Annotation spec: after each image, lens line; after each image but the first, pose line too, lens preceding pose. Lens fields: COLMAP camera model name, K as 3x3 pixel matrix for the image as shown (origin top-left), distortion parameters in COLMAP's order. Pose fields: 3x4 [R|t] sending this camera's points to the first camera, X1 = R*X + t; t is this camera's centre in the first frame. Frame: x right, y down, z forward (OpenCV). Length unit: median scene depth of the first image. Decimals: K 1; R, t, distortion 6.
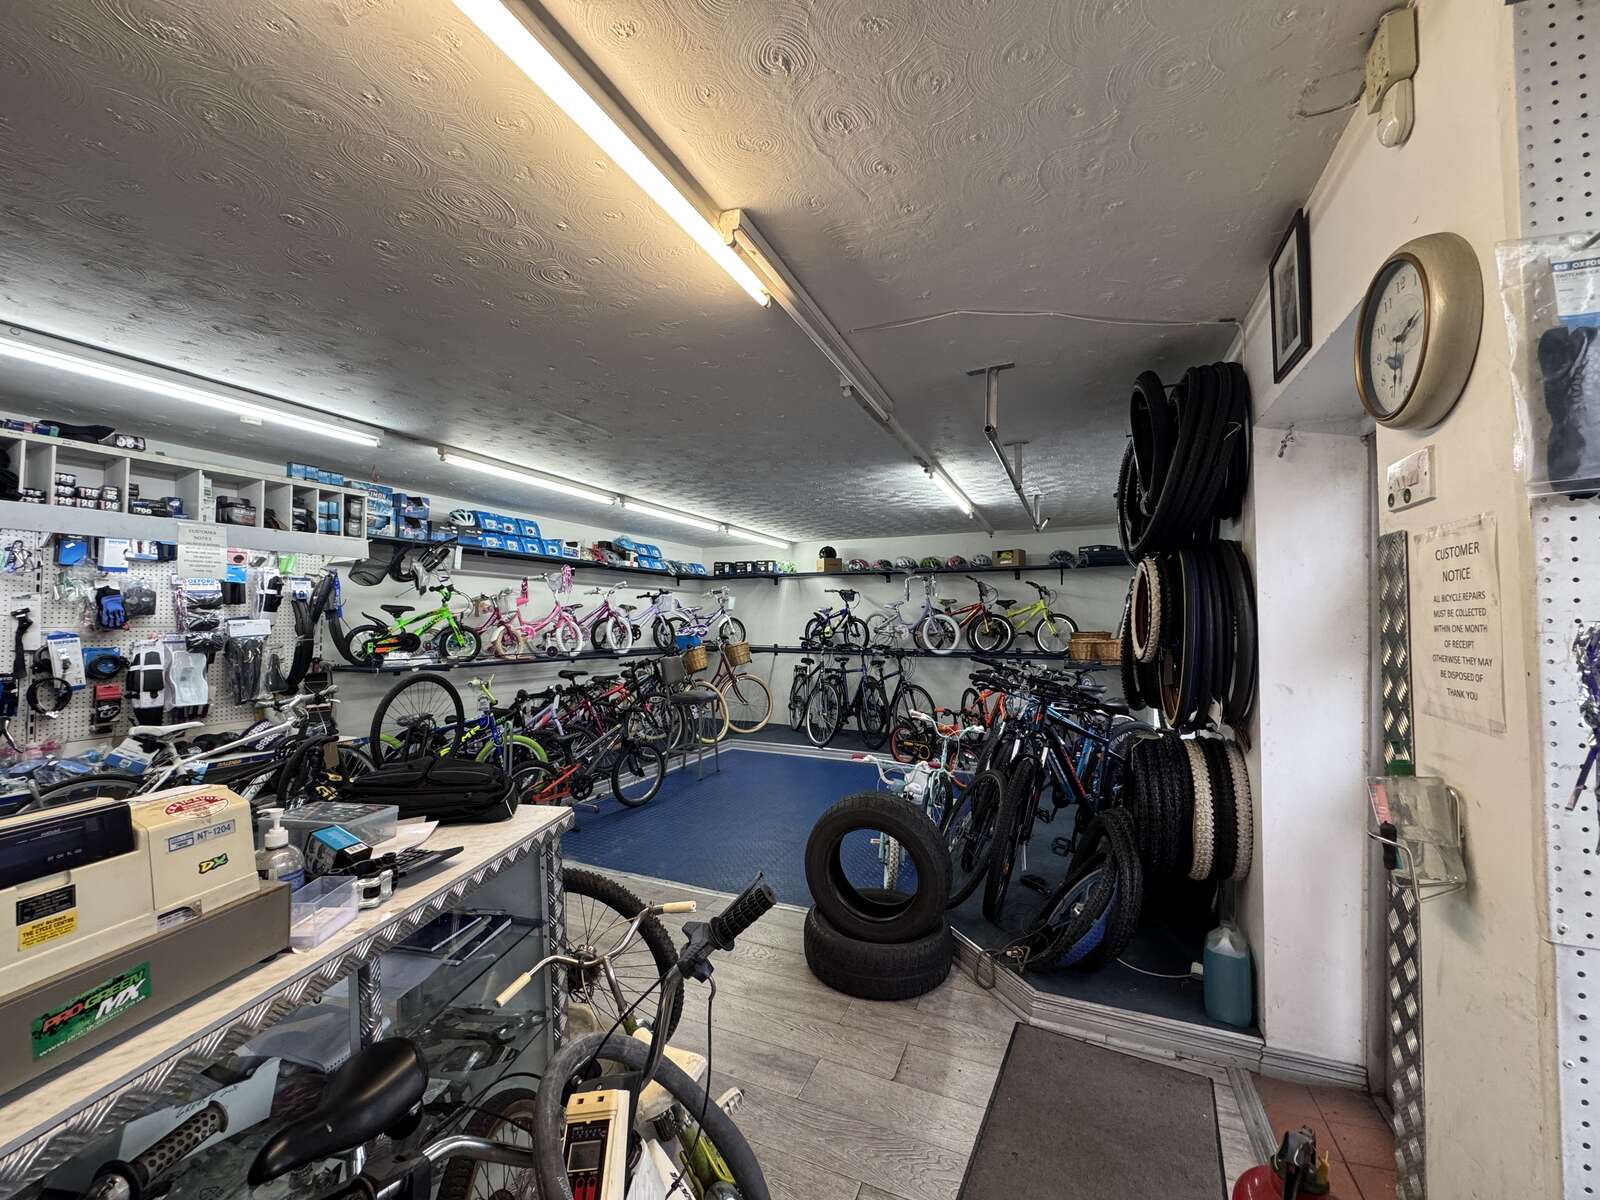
lens RADIAL K [[640.8, 0, 800.0], [0, 640.8, 600.0], [0, 0, 1]] dist [0.000539, 0.000045]
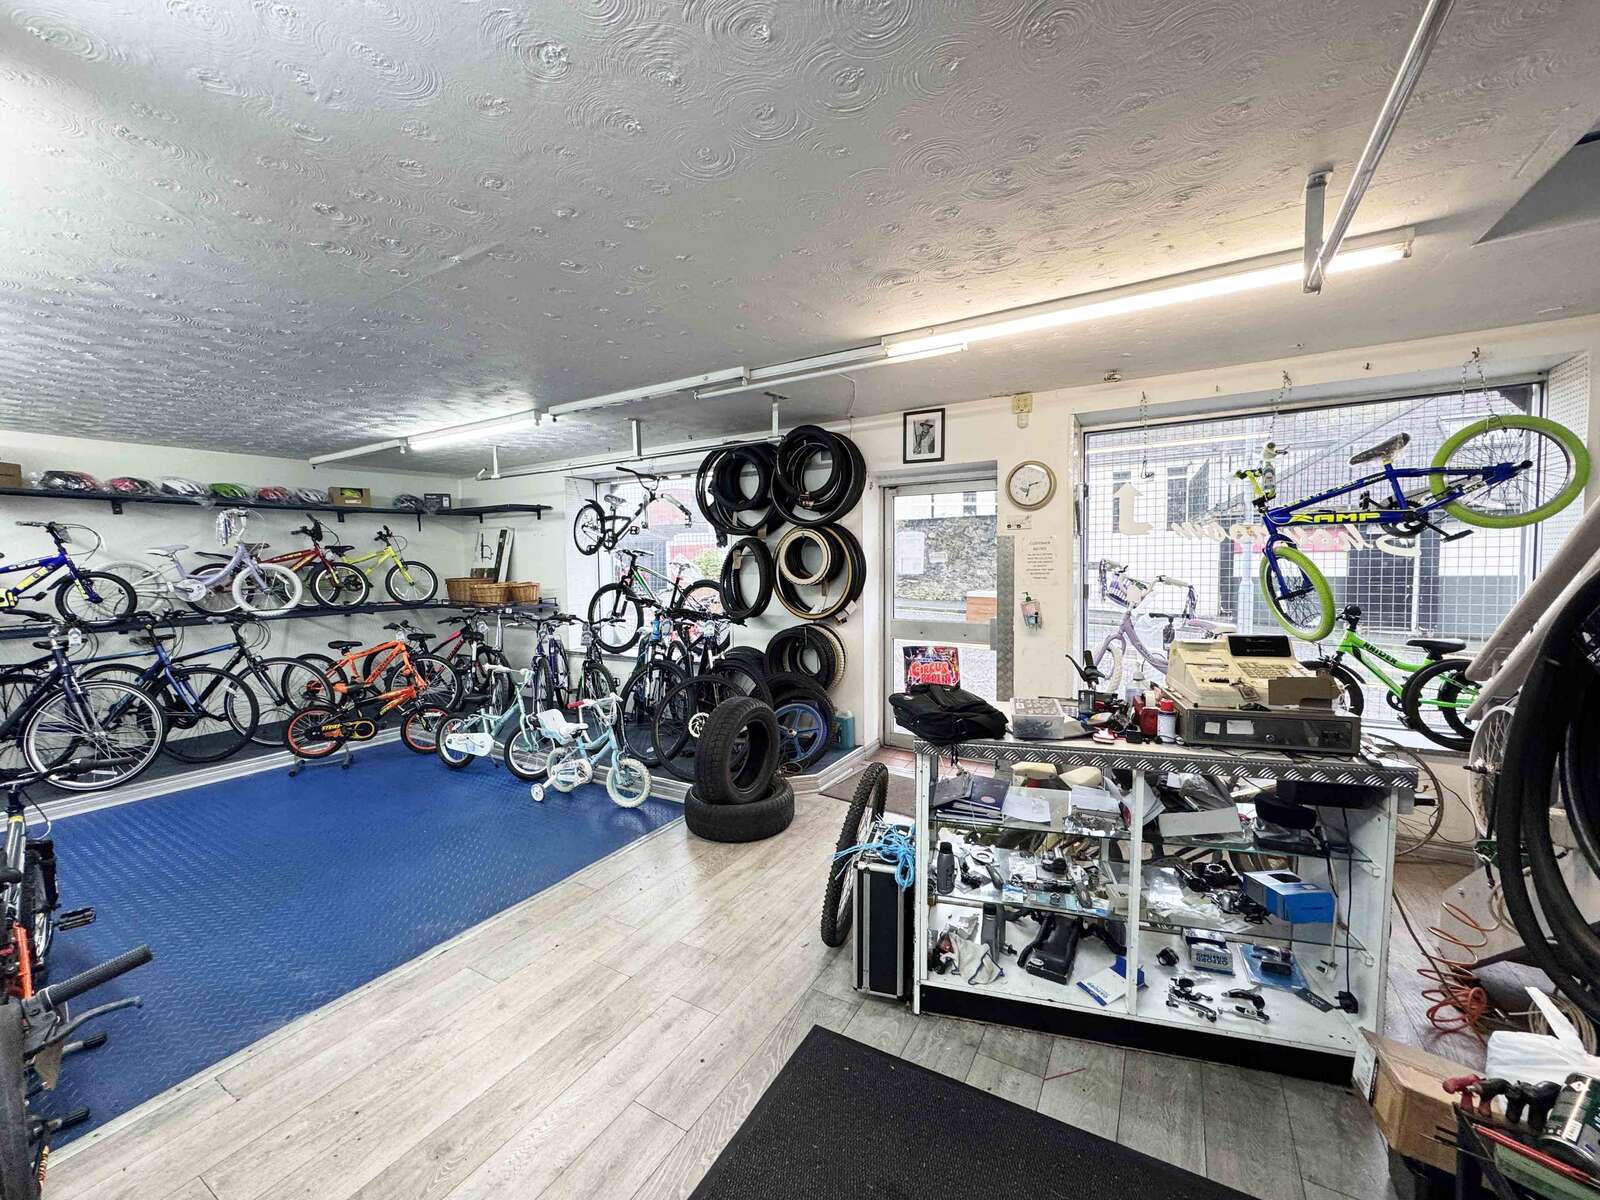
lens RADIAL K [[640.8, 0, 800.0], [0, 640.8, 600.0], [0, 0, 1]] dist [0.000539, 0.000045]
pose [[0.125215, -0.070849, 0.989597, -0.448507], [-0.015503, 0.997185, 0.073354, 0.000466], [-0.992009, -0.024526, 0.123764, 0.285661]]
